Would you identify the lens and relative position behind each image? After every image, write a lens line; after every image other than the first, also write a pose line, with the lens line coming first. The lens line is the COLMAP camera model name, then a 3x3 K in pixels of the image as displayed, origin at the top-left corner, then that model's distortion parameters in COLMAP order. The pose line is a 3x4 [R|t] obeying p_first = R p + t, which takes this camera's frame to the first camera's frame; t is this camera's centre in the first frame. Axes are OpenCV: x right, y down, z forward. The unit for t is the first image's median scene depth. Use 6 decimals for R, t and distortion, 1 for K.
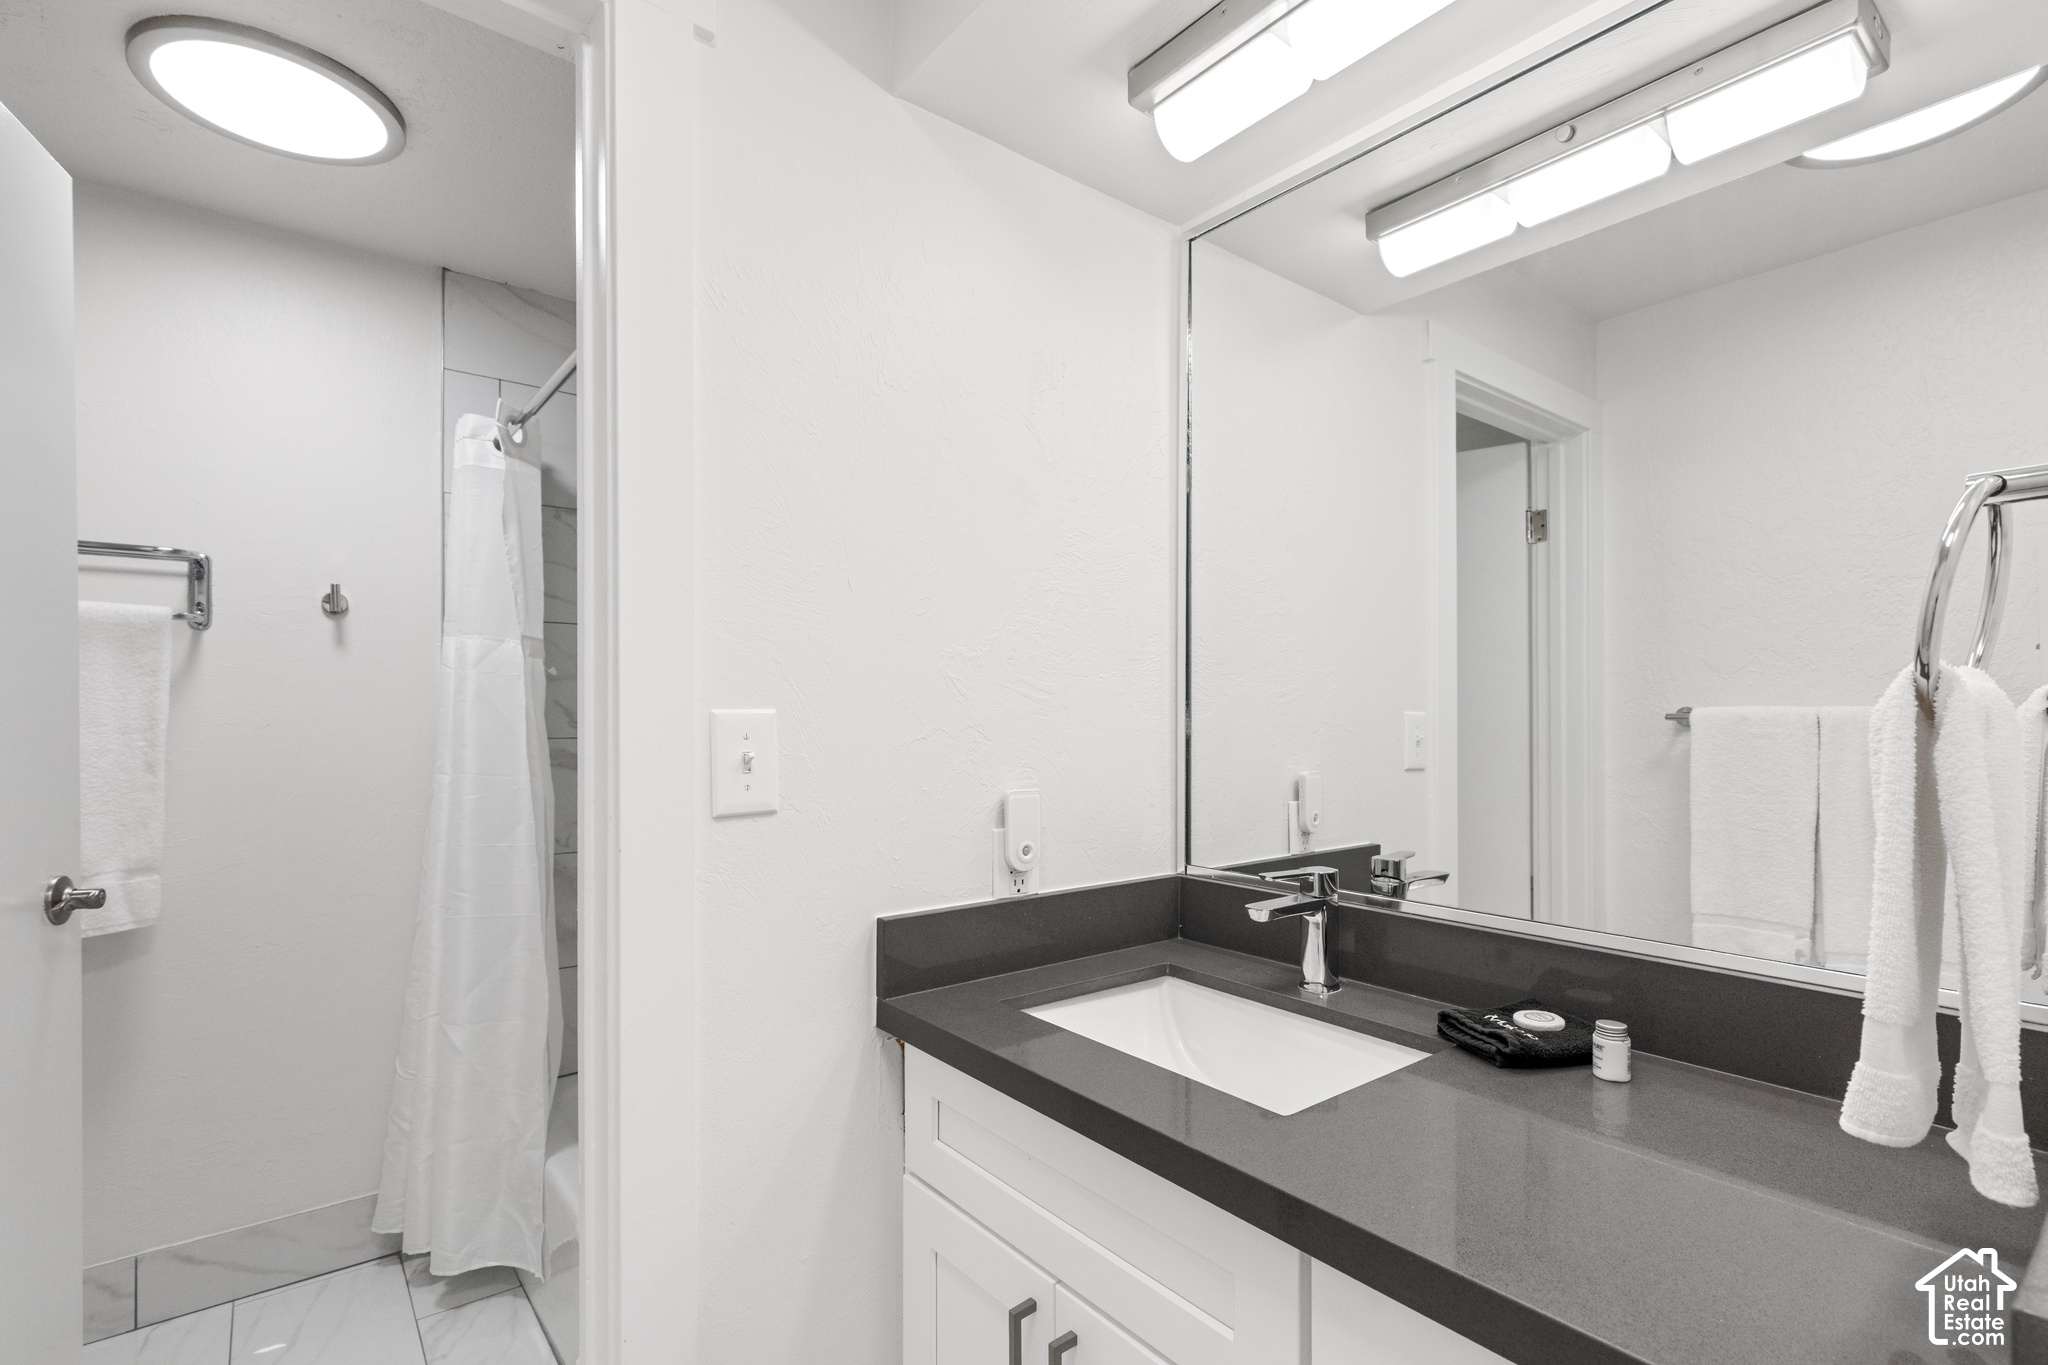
lens RADIAL K [[959.6, 0, 1028.0], [0, 959.6, 758.8], [0, 0, 1]] dist [0.006925, 0.000096]
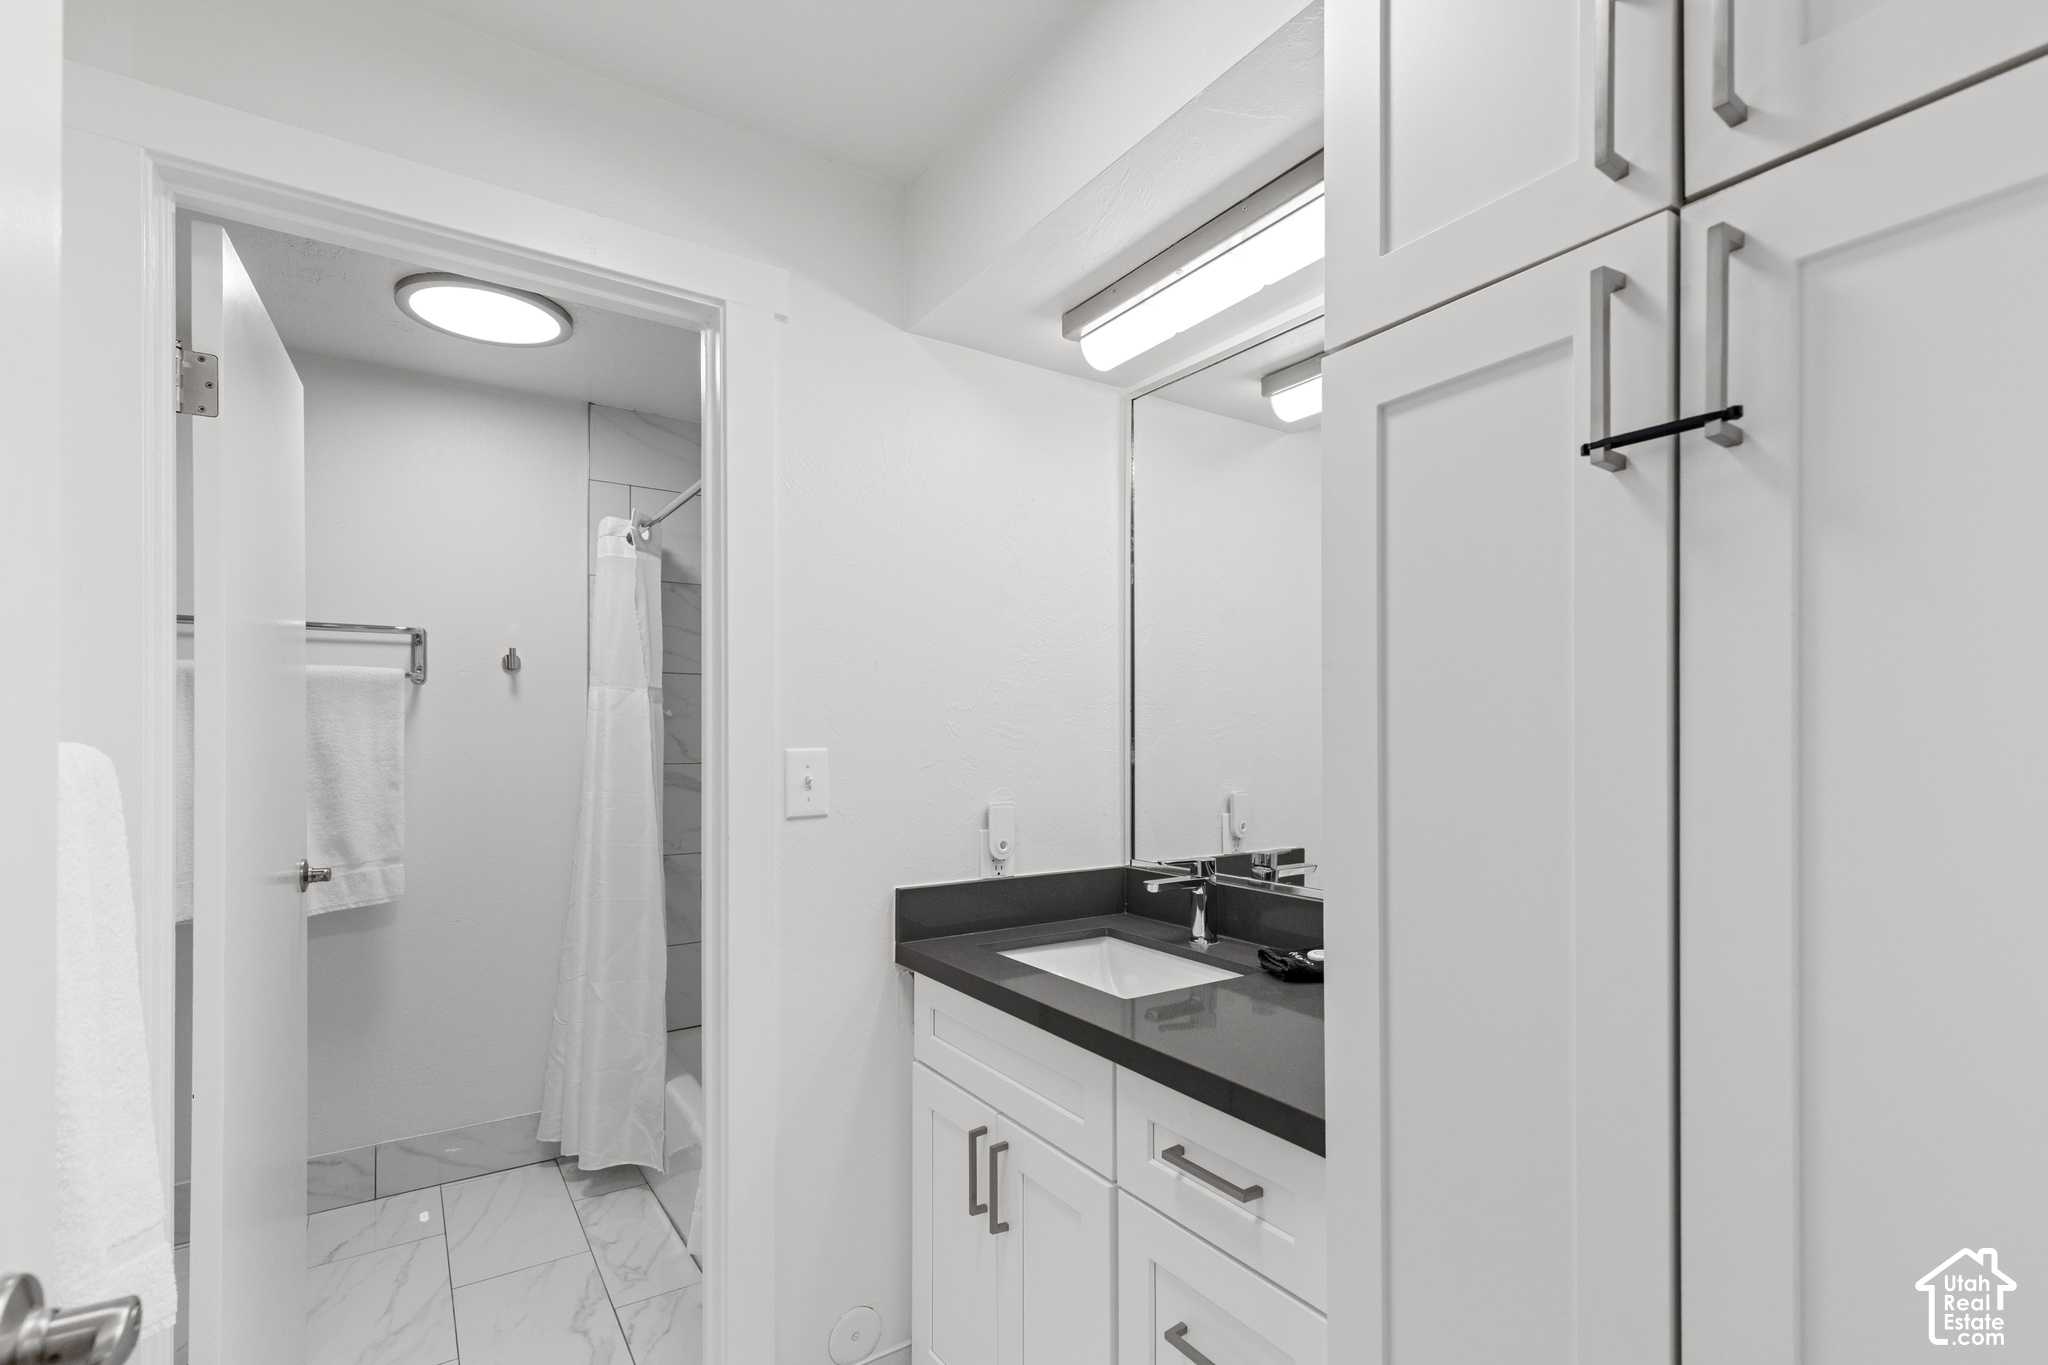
lens RADIAL K [[936.8, 0, 1029.1], [0, 936.8, 781.7], [0, 0, 1]] dist [0.001454, -0.000085]
pose [[0.997333, 0.001428, -0.072970, 0.116993], [-0.001239, 0.999996, 0.002635, -0.001866], [0.072973, -0.002538, 0.997331, -0.323380]]
